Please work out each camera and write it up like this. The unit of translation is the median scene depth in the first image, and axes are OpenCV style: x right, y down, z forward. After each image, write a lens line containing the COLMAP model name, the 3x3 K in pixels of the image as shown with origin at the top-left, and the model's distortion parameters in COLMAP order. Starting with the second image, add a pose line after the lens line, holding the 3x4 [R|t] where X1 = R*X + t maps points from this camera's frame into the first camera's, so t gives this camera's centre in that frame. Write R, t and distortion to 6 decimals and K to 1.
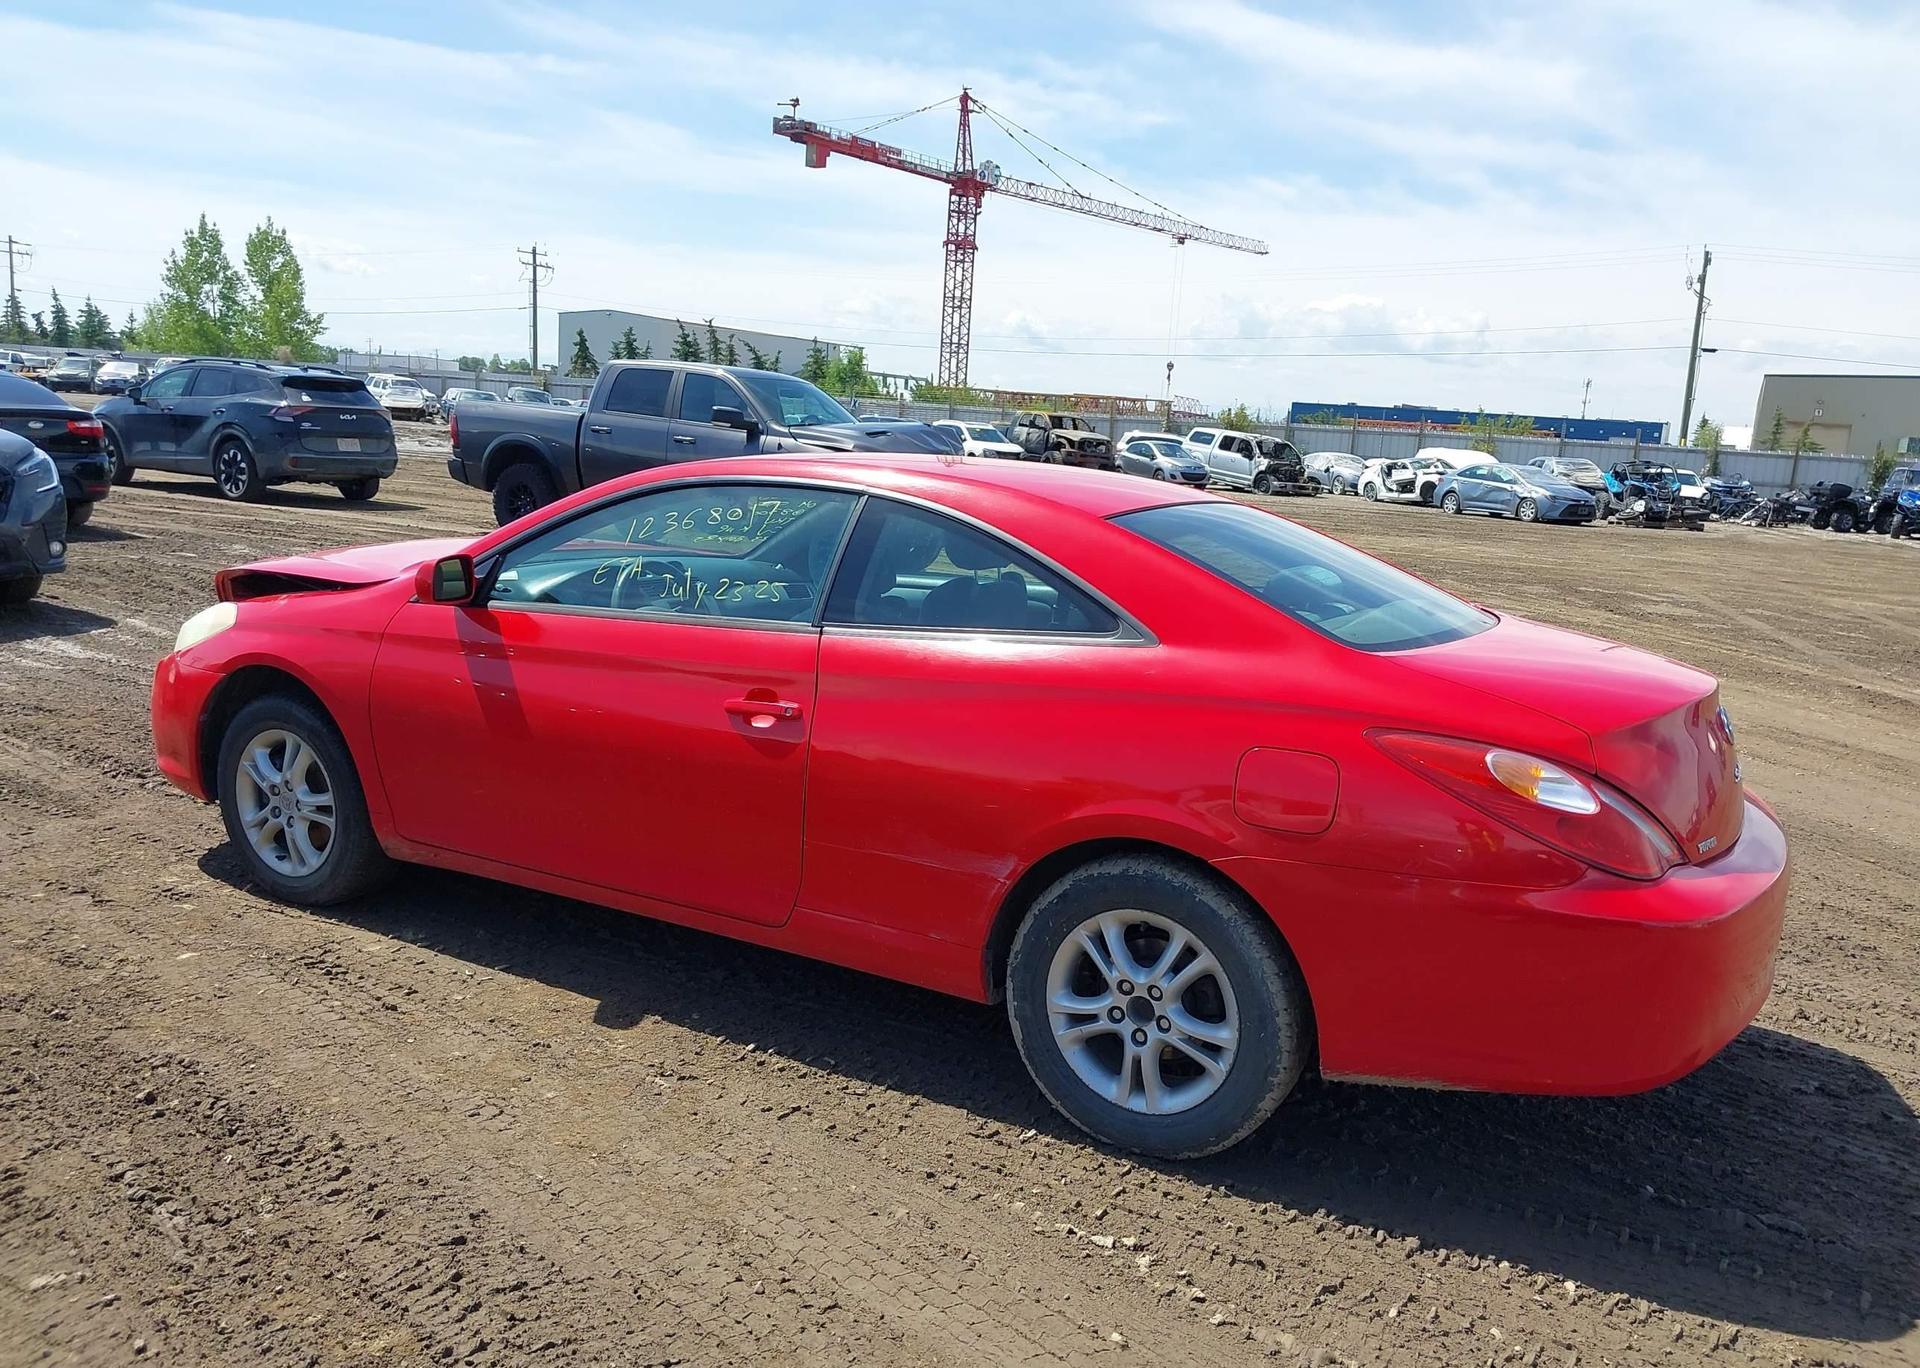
lens RADIAL K [[1520.0, 0, 968.5], [0, 1520.0, 686.7], [0, 0, 1]] dist [0.040736, -0.057323]
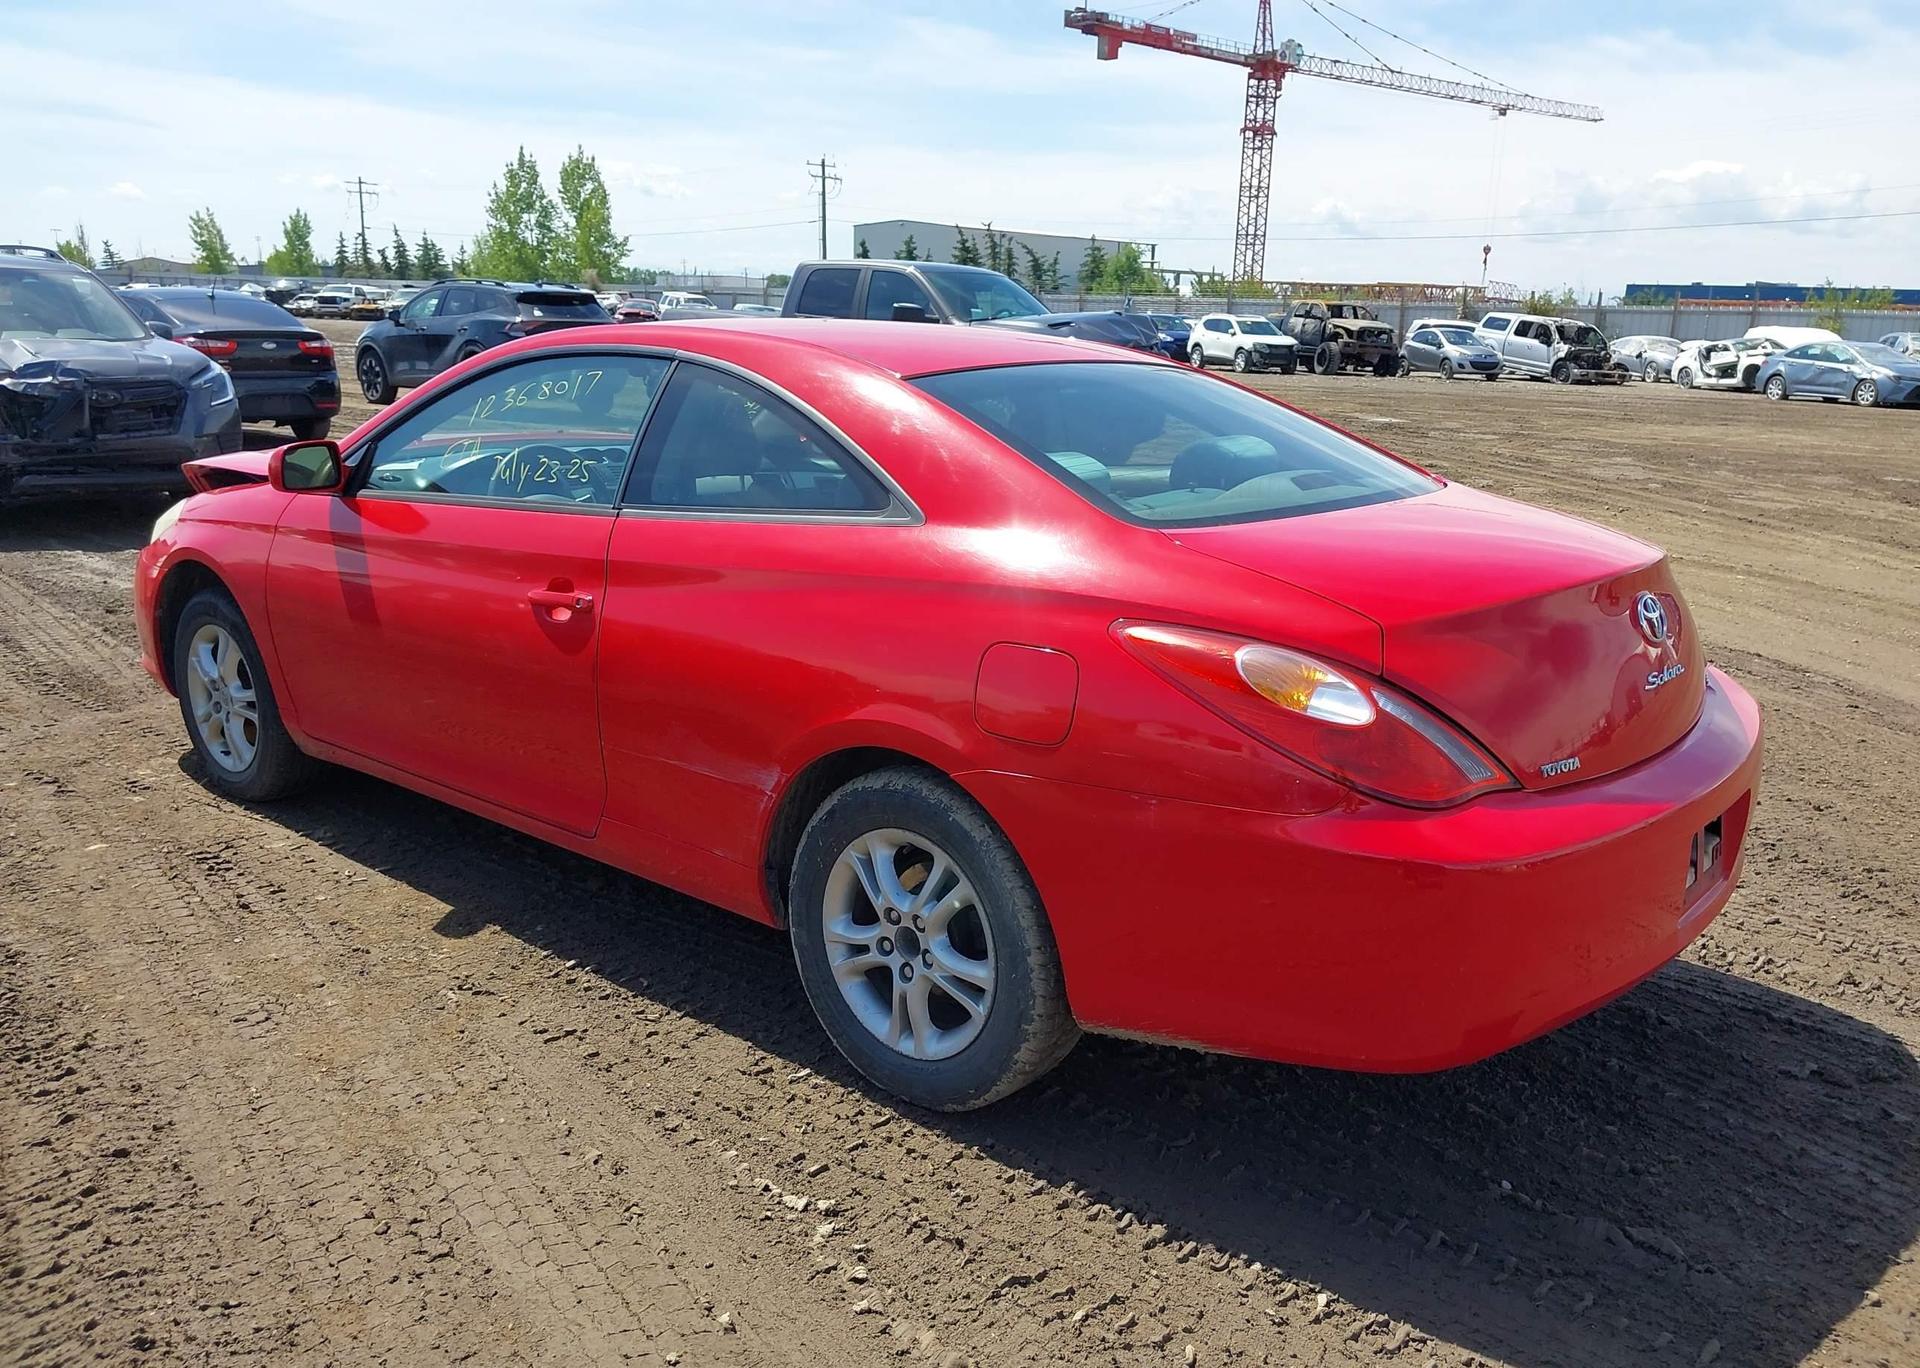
lens RADIAL K [[1520.0, 0, 969.7], [0, 1520.0, 699.6], [0, 0, 1]] dist [0.040736, -0.057323]
pose [[0.980769, 0.011653, -0.194822, 0.057059], [0.001577, 0.997710, 0.067613, 0.002469], [0.195164, -0.066620, 0.978505, 0.028940]]
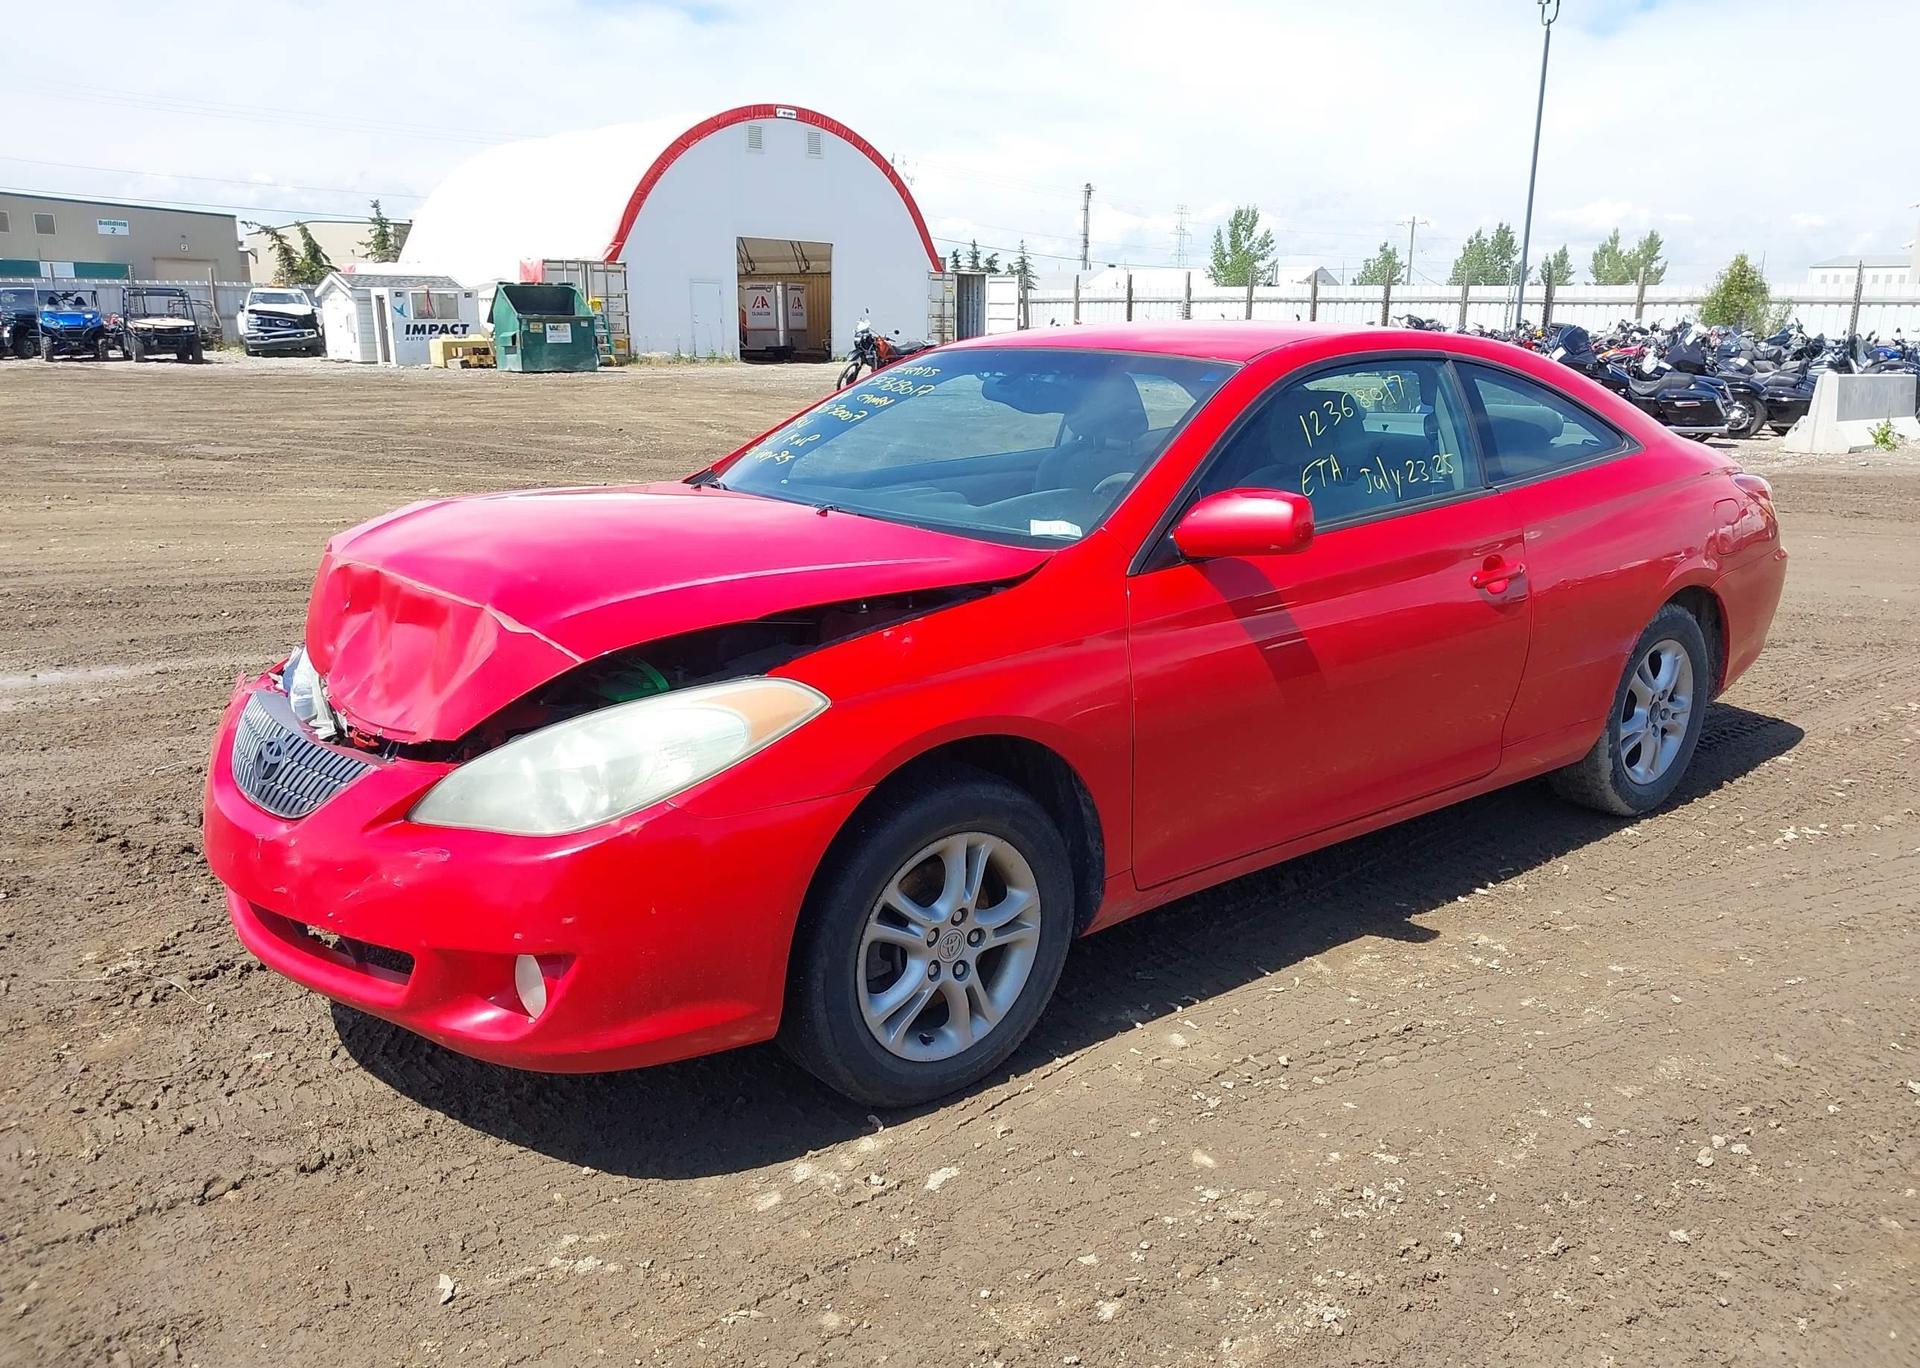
lens RADIAL K [[1520.0, 0, 970.2], [0, 1520.0, 691.7], [0, 0, 1]] dist [0.040736, -0.057323]
pose [[0.349467, -0.276976, 0.895074, -0.244032], [0.167107, 0.958416, 0.231332, -0.042101], [-0.921926, 0.068730, 0.381220, 0.186933]]
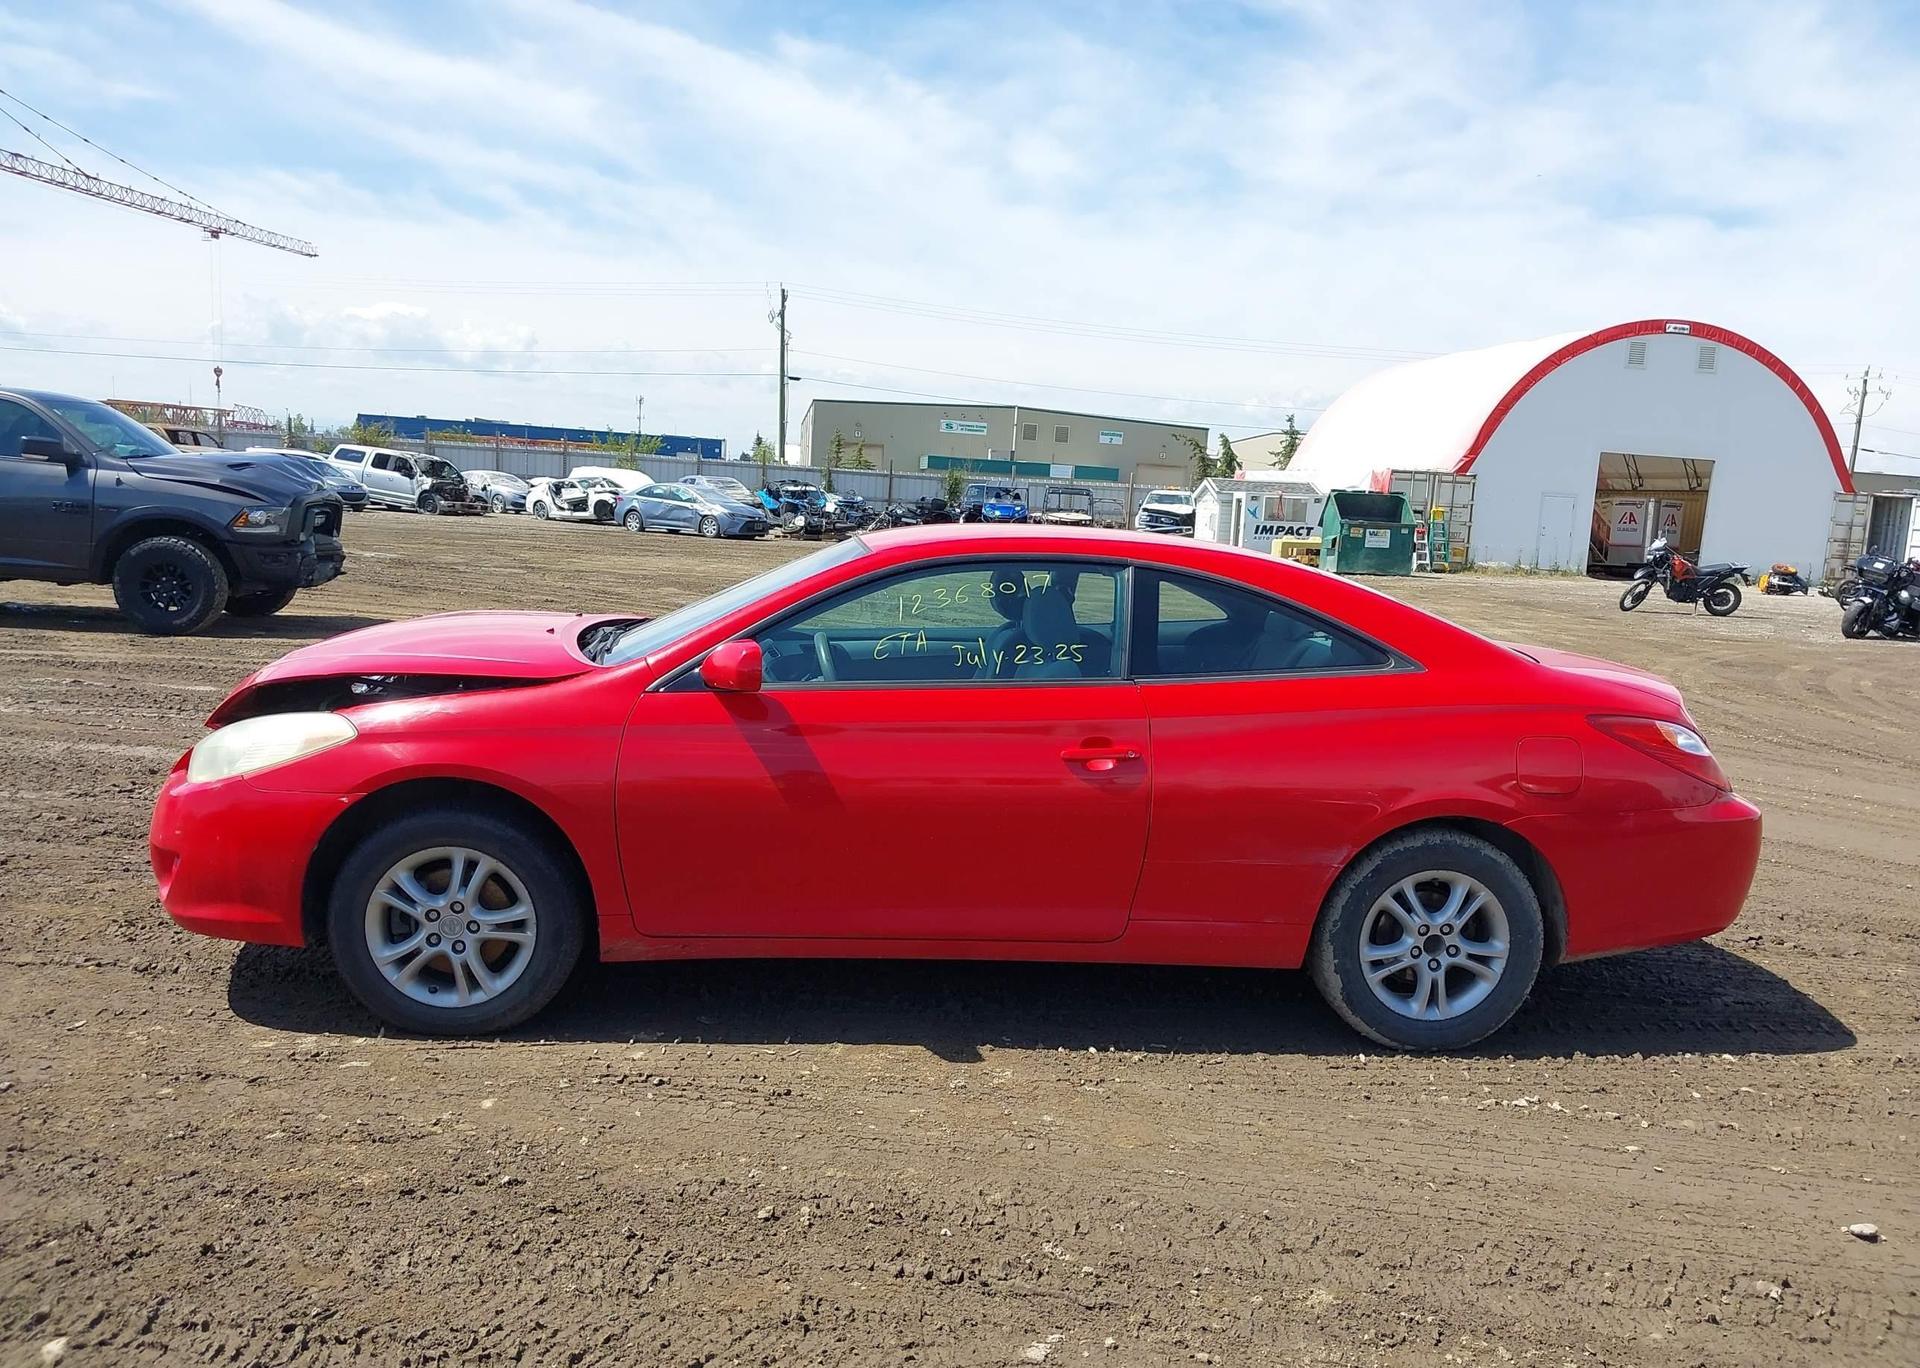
lens RADIAL K [[1520.0, 0, 969.8], [0, 1520.0, 693.6], [0, 0, 1]] dist [0.040736, -0.057323]
pose [[0.825368, -0.088912, 0.557551, -0.171079], [0.090782, 0.995572, 0.024374, -0.013765], [-0.557249, 0.030498, 0.829785, 0.019329]]
